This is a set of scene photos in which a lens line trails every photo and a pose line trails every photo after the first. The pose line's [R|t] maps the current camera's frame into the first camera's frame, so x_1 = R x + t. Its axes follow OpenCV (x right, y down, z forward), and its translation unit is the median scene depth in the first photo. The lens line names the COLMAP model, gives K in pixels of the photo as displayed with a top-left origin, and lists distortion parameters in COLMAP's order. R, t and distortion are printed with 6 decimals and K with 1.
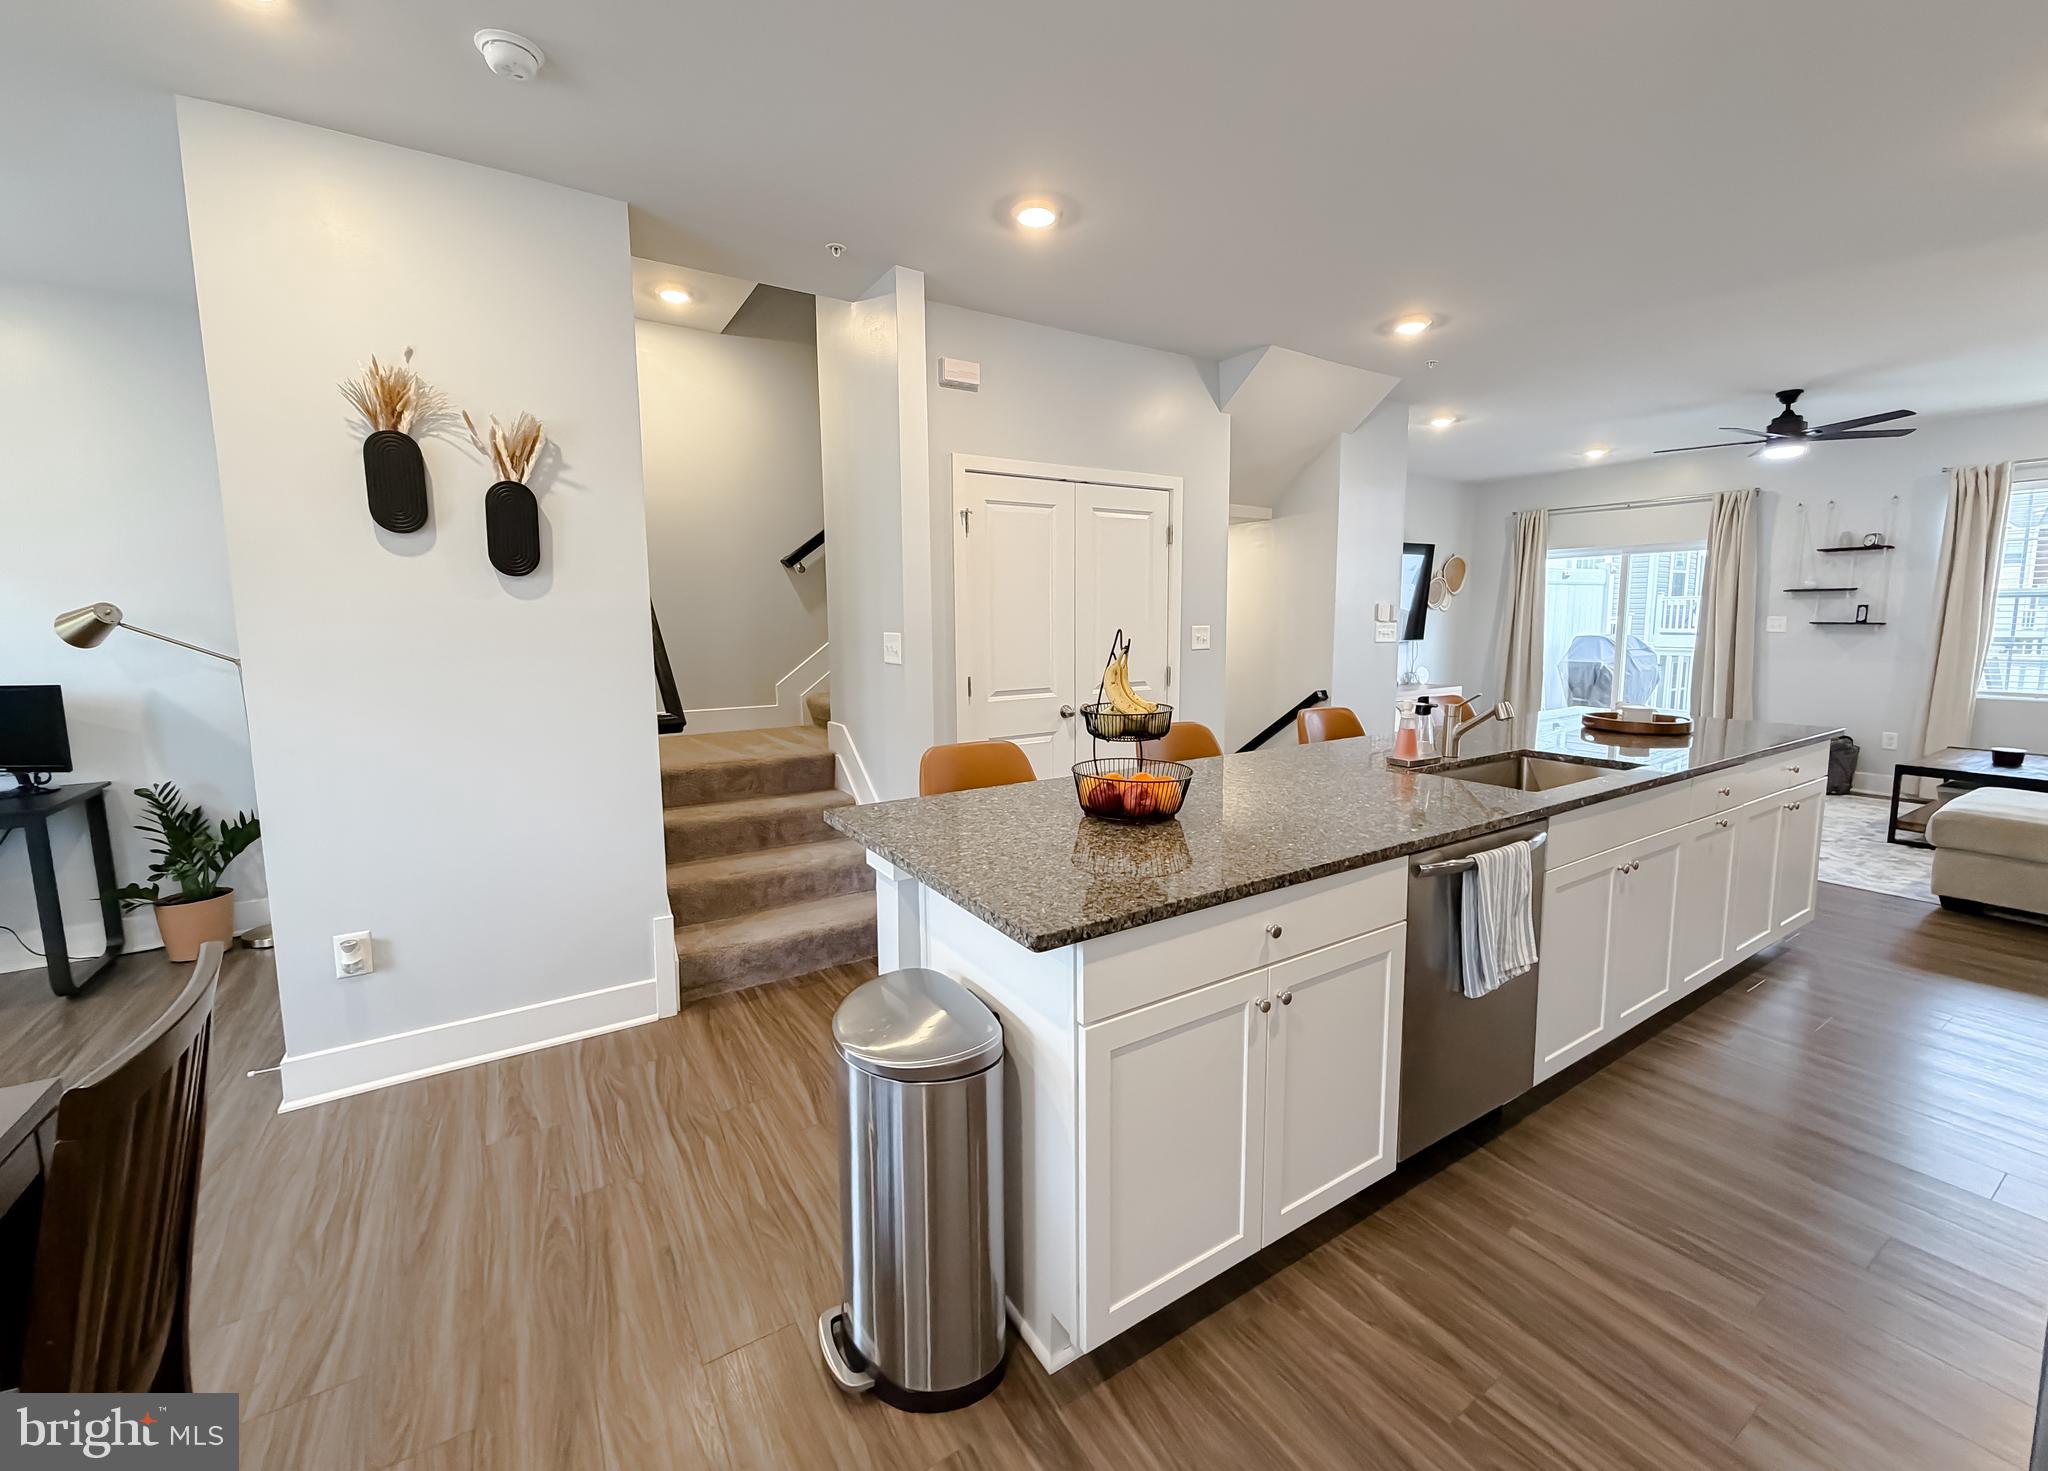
lens RADIAL K [[827.8, 0, 1019.8], [0, 827.8, 707.6], [0, 0, 1]] dist [-0.000063, 0.000136]
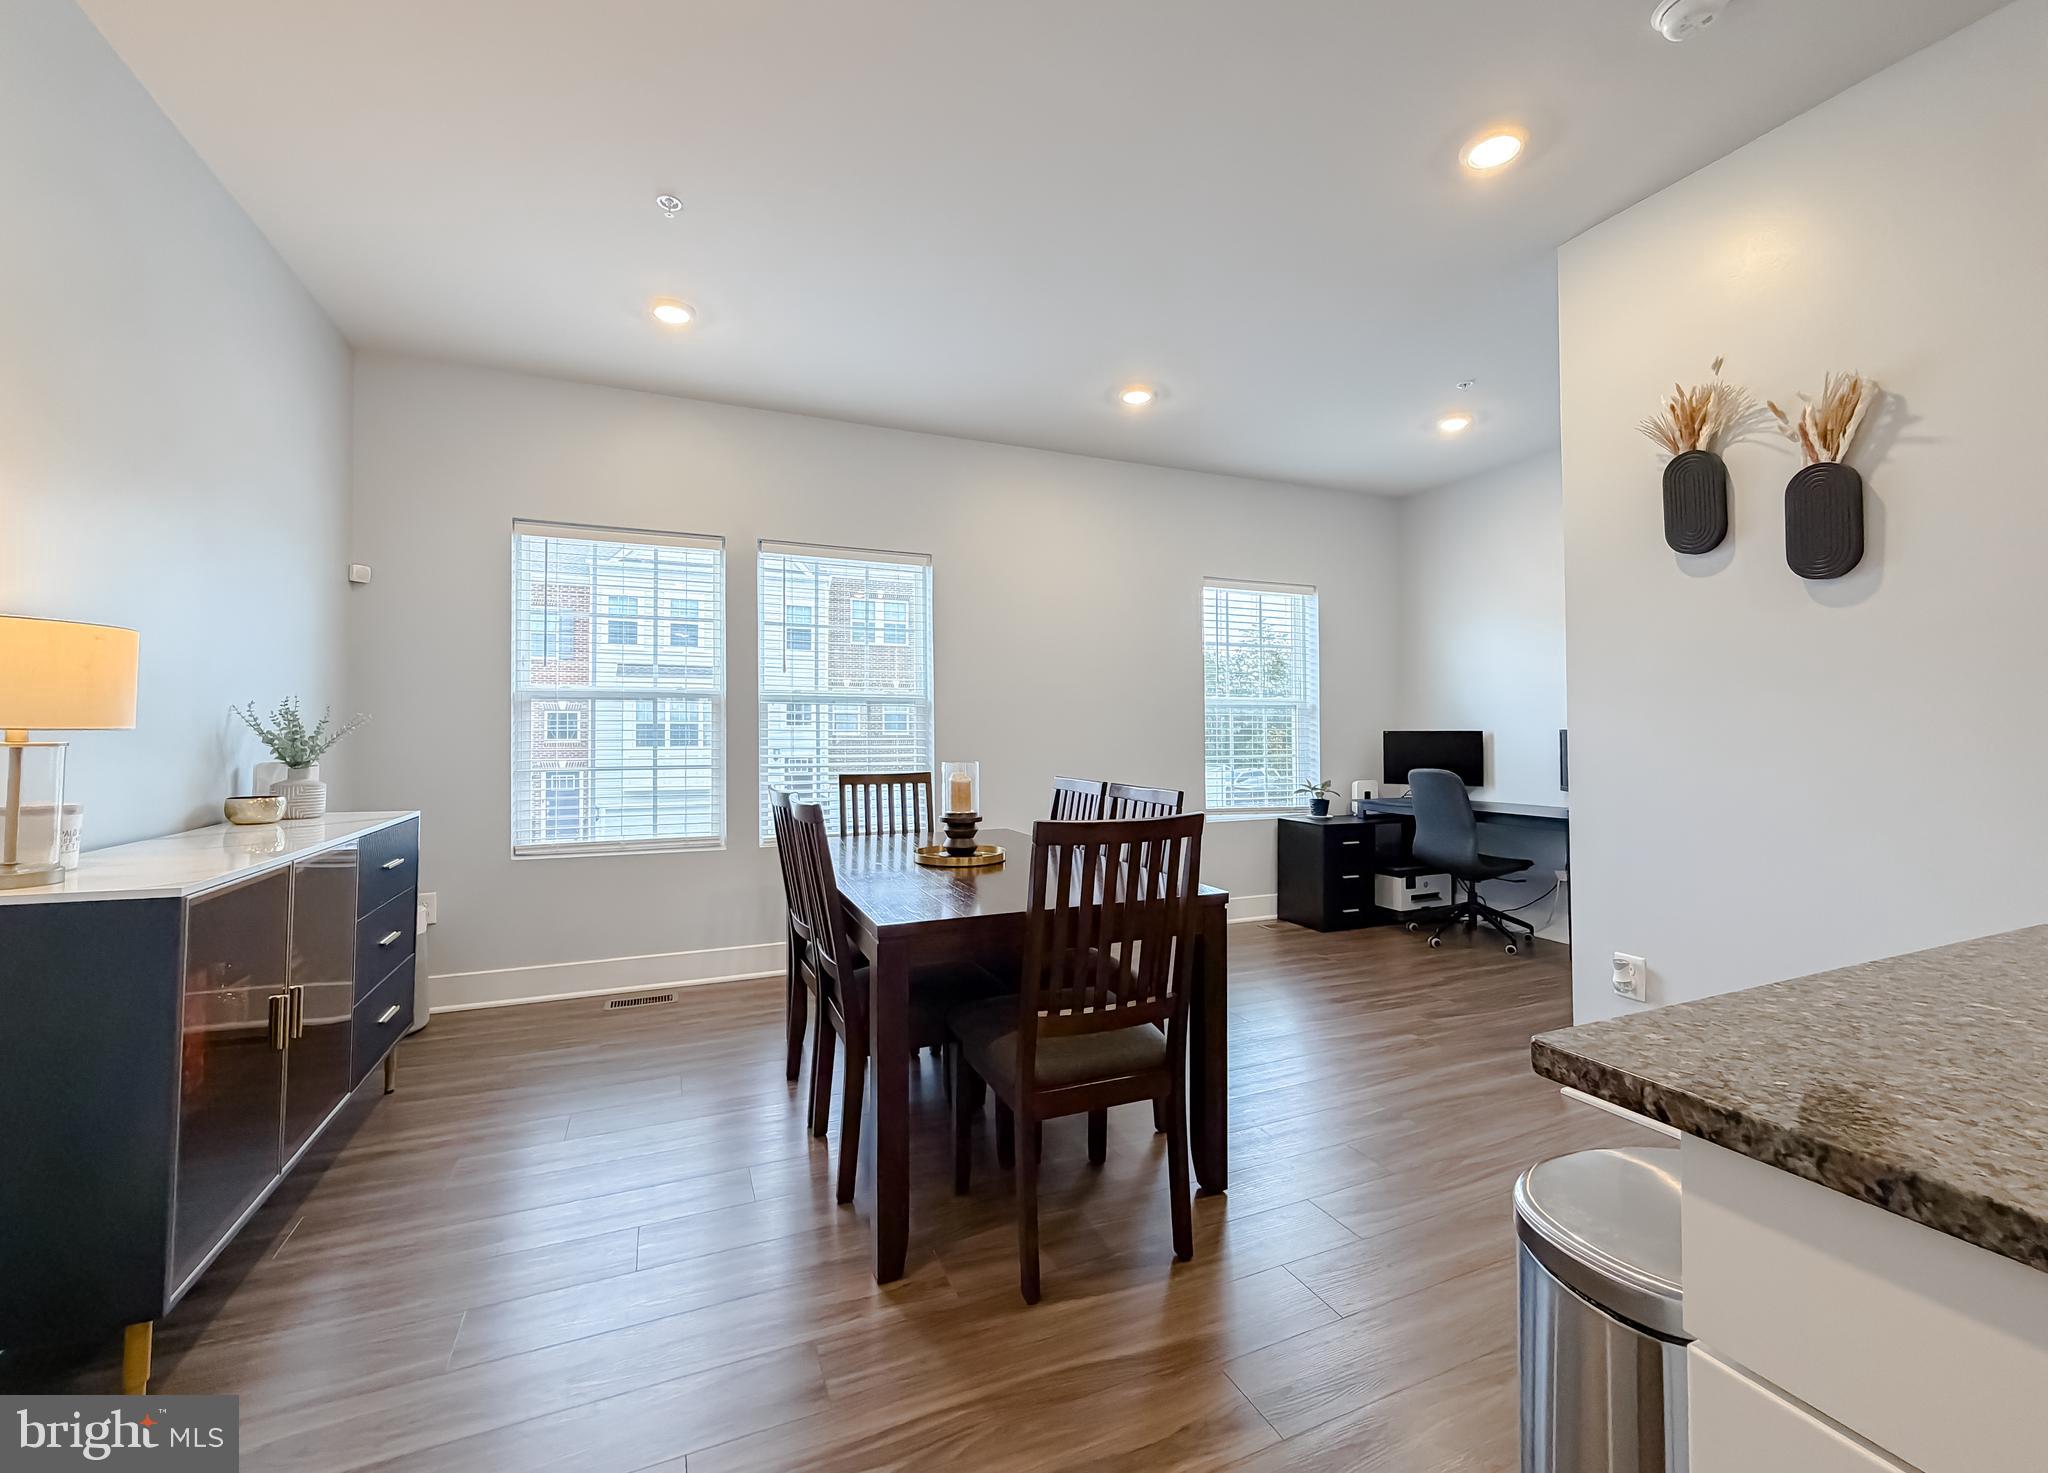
lens RADIAL K [[827.8, 0, 1019.8], [0, 827.8, 708.6], [0, 0, 1]] dist [-0.000063, 0.000136]
pose [[-0.157274, -0.018067, -0.987390, 0.250537], [-0.108022, 0.994148, -0.000984, 0.042549], [0.981629, 0.106505, -0.158305, 0.308642]]
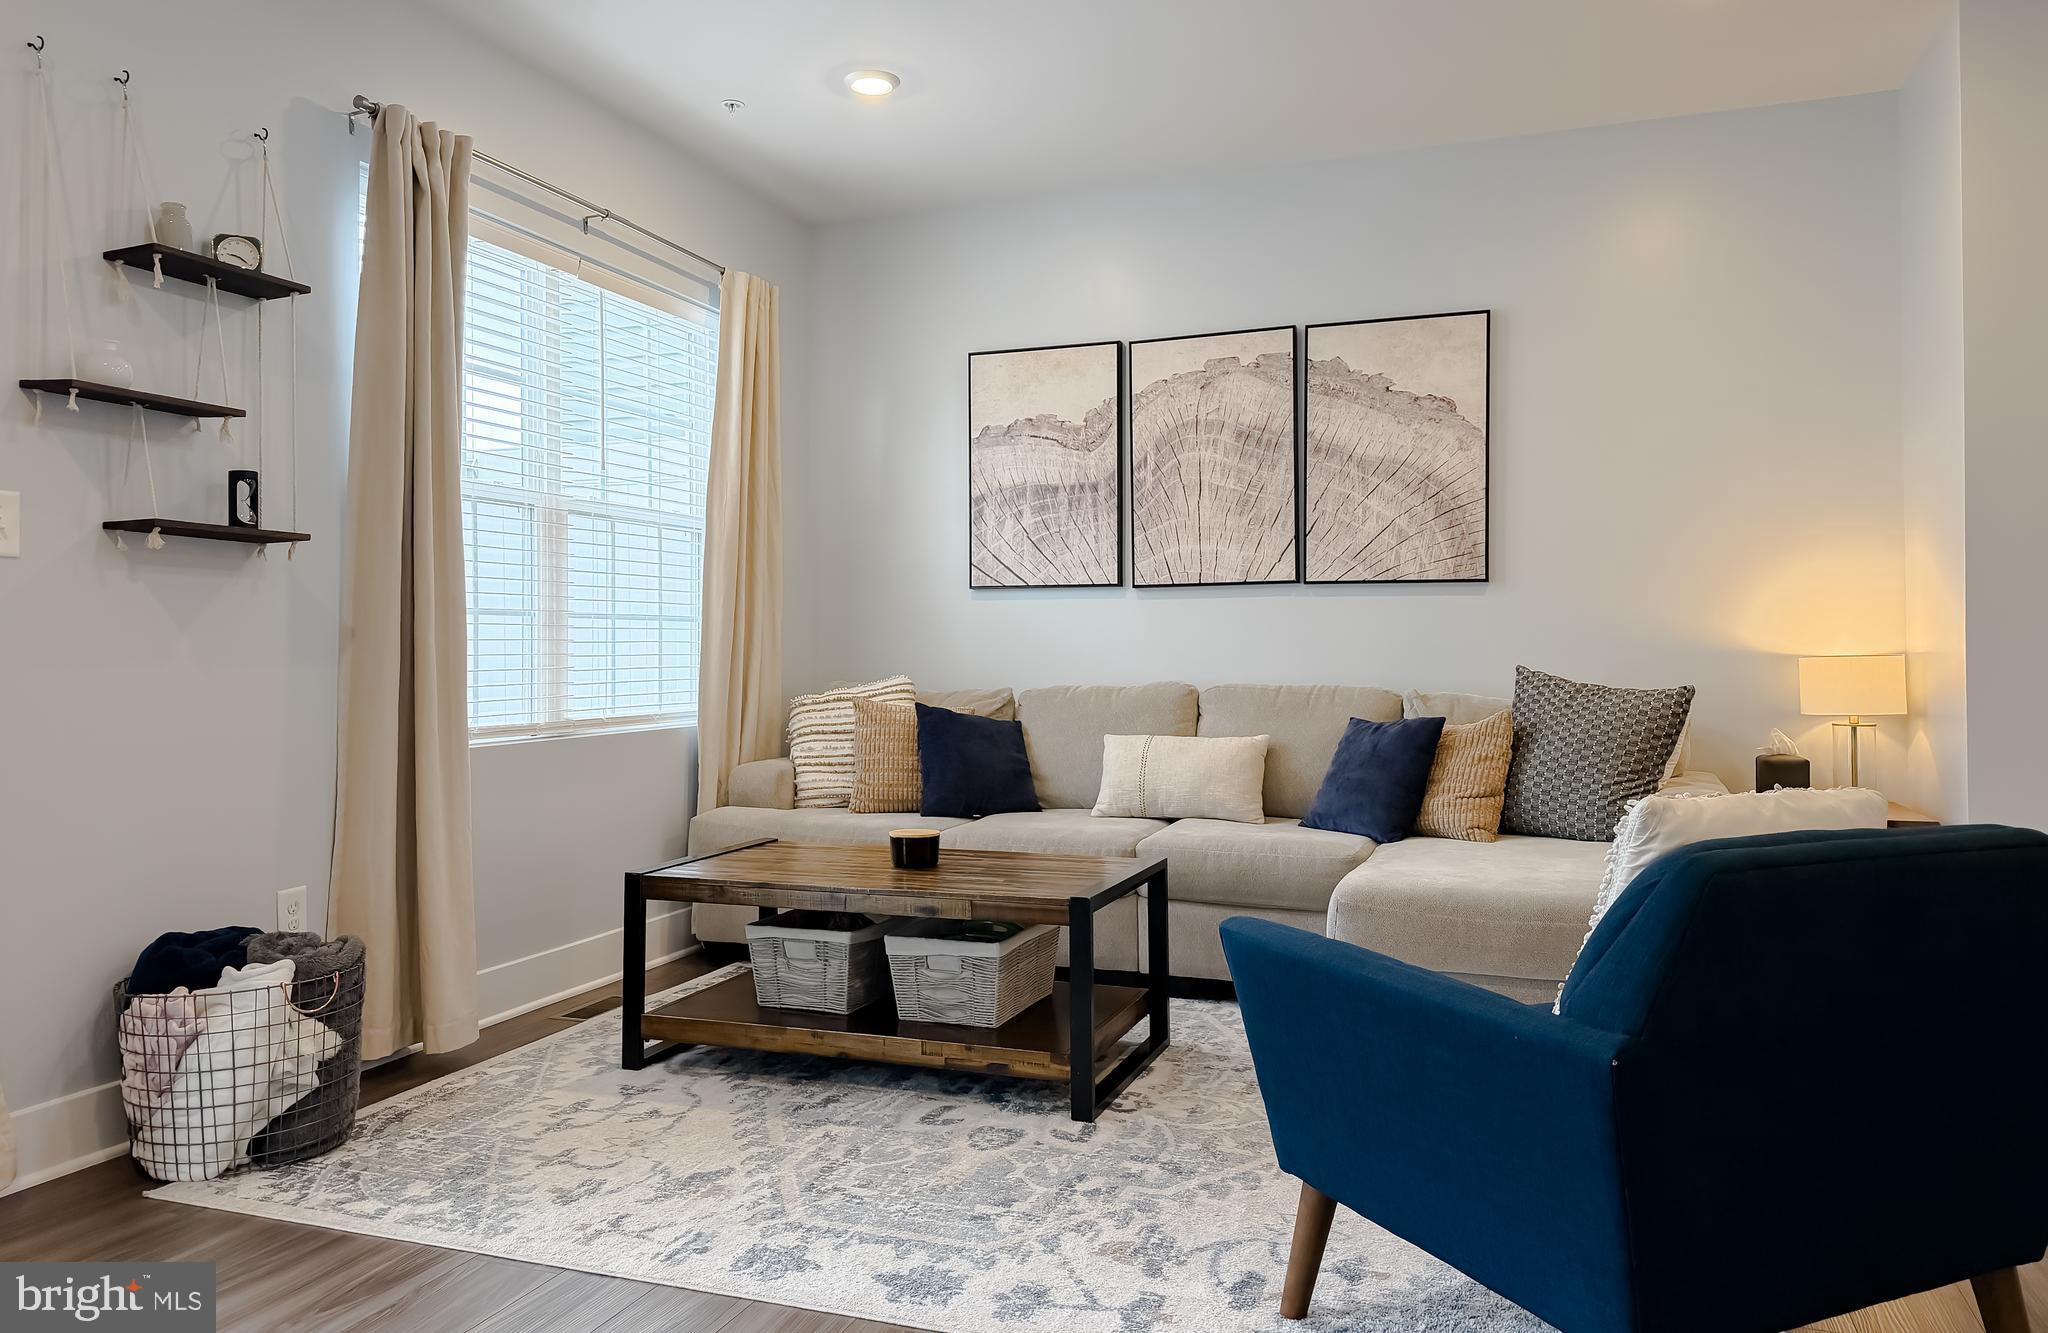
lens RADIAL K [[1430.7, 0, 1018.0], [0, 1430.7, 619.8], [0, 0, 1]] dist [0.213124, -0.443553]
pose [[-0.609880, 0.026011, 0.792067, 0.893414], [0.096855, 0.994415, 0.041922, -0.133447], [-0.786553, 0.102283, -0.608994, 2.212145]]
